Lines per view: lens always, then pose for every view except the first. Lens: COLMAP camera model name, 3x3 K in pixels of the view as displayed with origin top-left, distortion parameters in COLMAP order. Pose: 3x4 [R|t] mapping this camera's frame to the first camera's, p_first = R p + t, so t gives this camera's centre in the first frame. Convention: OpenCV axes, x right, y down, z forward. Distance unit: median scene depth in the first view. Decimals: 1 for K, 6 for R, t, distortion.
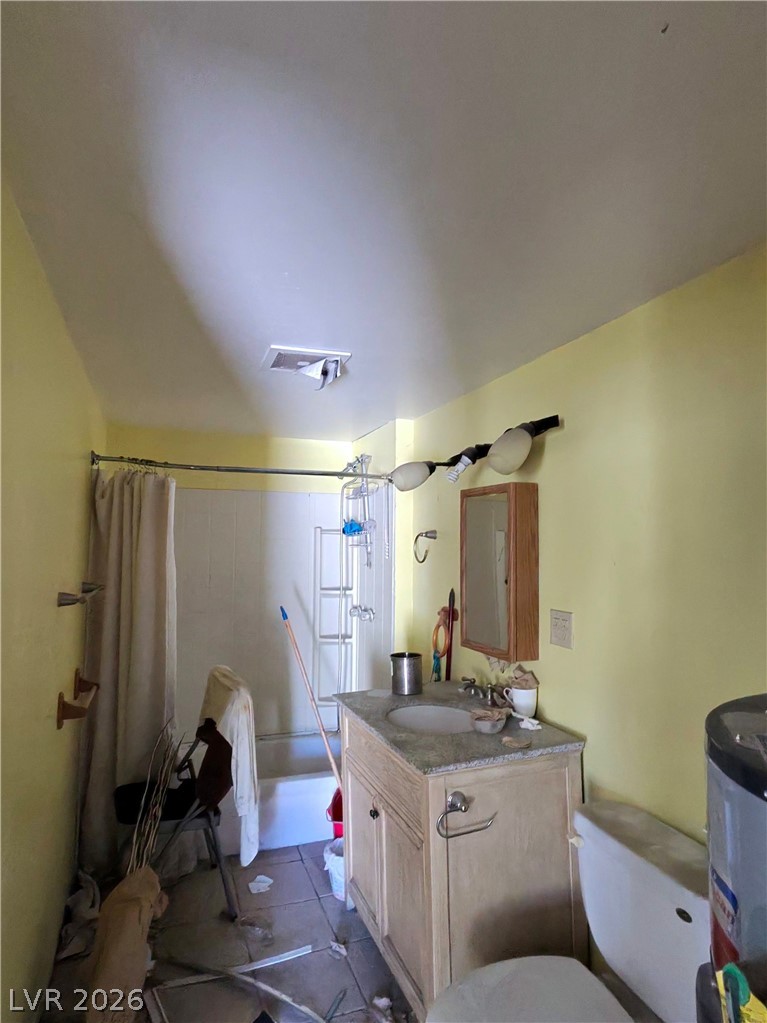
lens RADIAL K [[602.4, 0, 382.4], [0, 602.4, 510.5], [0, 0, 1]] dist [-0.002434, 0.001420]
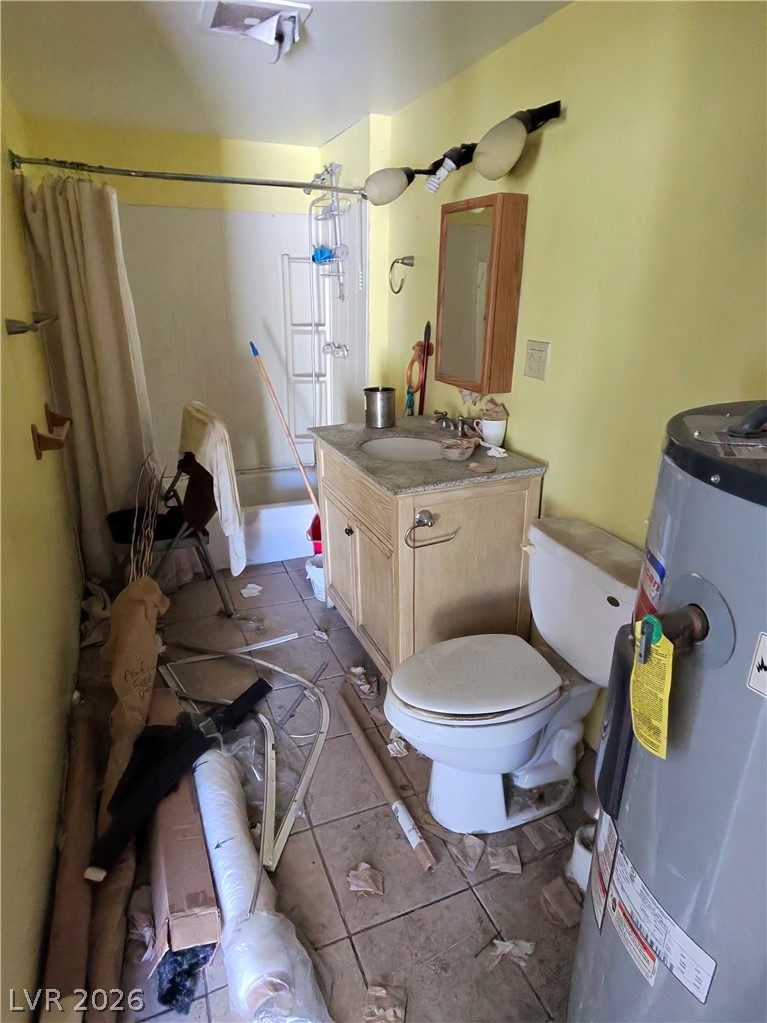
lens RADIAL K [[602.4, 0, 382.4], [0, 602.4, 507.0], [0, 0, 1]] dist [-0.002434, 0.001420]
pose [[0.999244, -0.007425, 0.038158, 0.005133], [-0.008458, 0.916550, 0.399831, 0.021954], [-0.037943, -0.399851, 0.915794, 0.009786]]
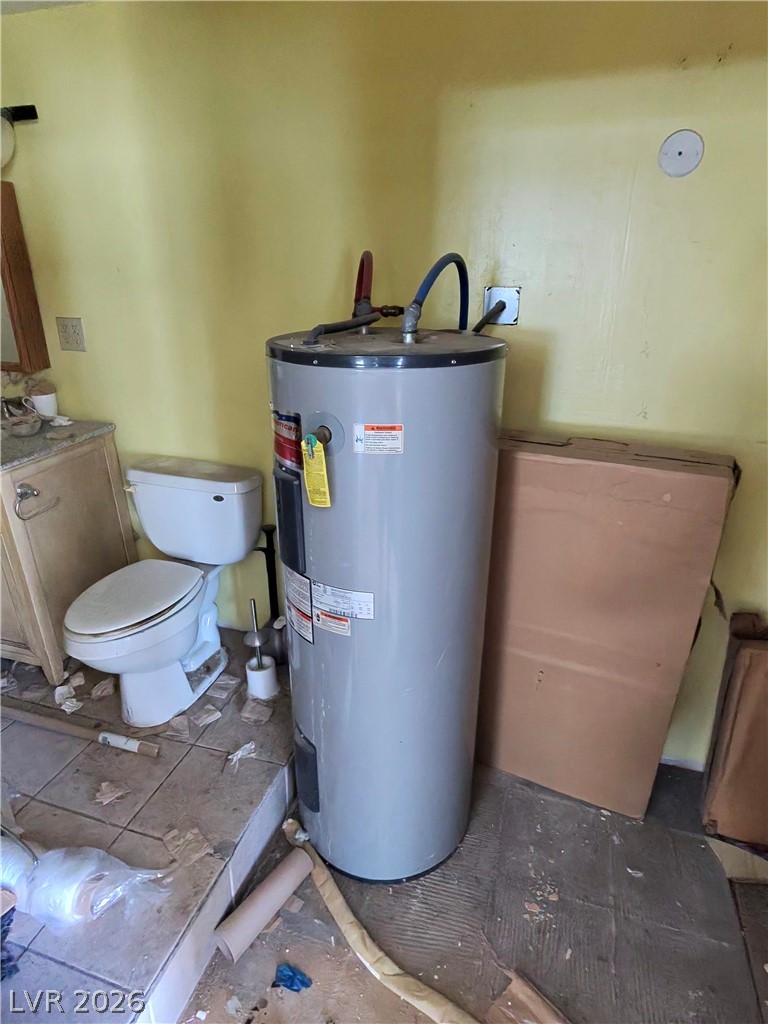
lens RADIAL K [[603.0, 0, 388.5], [0, 603.0, 507.5], [0, 0, 1]] dist [-0.002434, 0.001420]
pose [[0.600767, -0.291186, 0.744507, -0.243455], [-0.051452, 0.915288, 0.399499, 0.012927], [-0.797767, -0.278312, 0.534893, -0.132386]]
